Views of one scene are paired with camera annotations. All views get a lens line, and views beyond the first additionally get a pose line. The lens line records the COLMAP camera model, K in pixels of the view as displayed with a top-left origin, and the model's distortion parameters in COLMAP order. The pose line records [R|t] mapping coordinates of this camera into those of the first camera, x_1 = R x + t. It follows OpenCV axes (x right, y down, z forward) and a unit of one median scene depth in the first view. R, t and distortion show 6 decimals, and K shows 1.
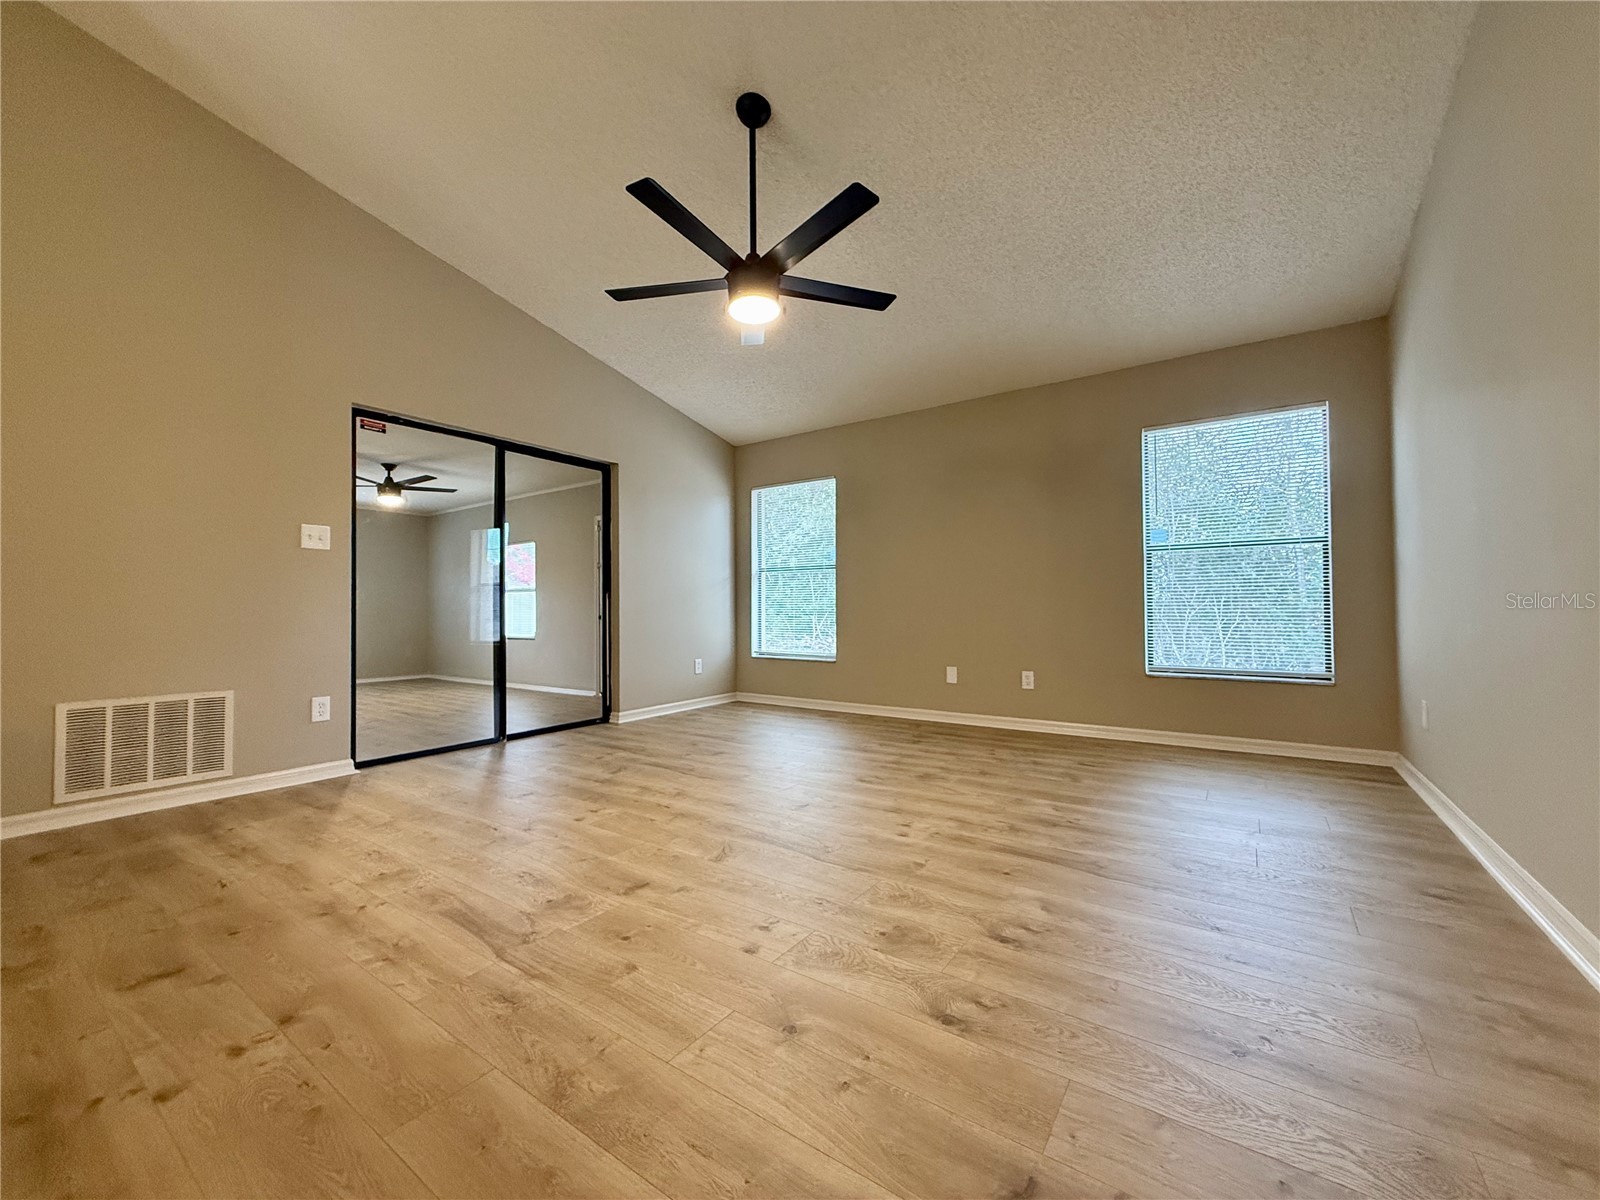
lens RADIAL K [[637.8, 0, 798.5], [0, 637.8, 598.5], [0, 0, 1]] dist [-0.001089, 0.000023]
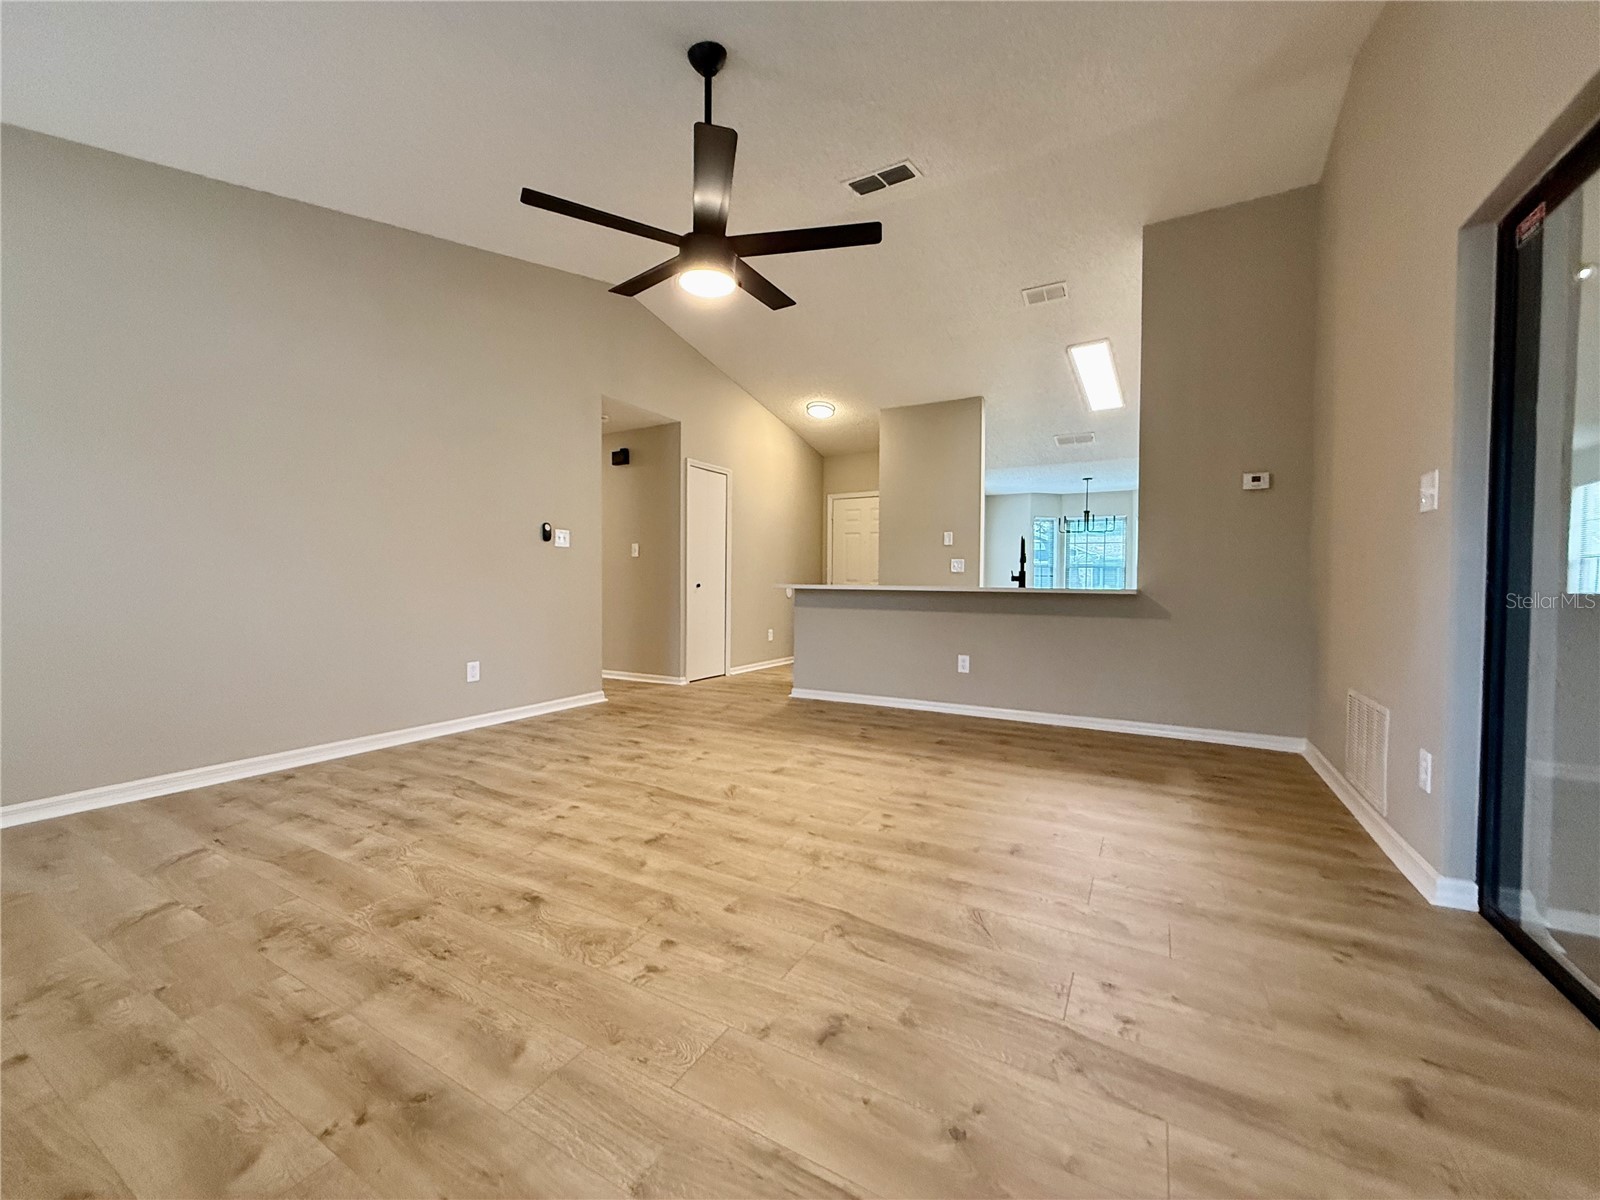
lens RADIAL K [[637.8, 0, 810.7], [0, 637.8, 597.8], [0, 0, 1]] dist [-0.001089, 0.000023]
pose [[-0.993304, 0.007433, -0.115291, -0.121811], [0.006402, 0.999936, 0.009315, -0.005327], [0.115353, 0.008514, -0.993288, 2.141913]]
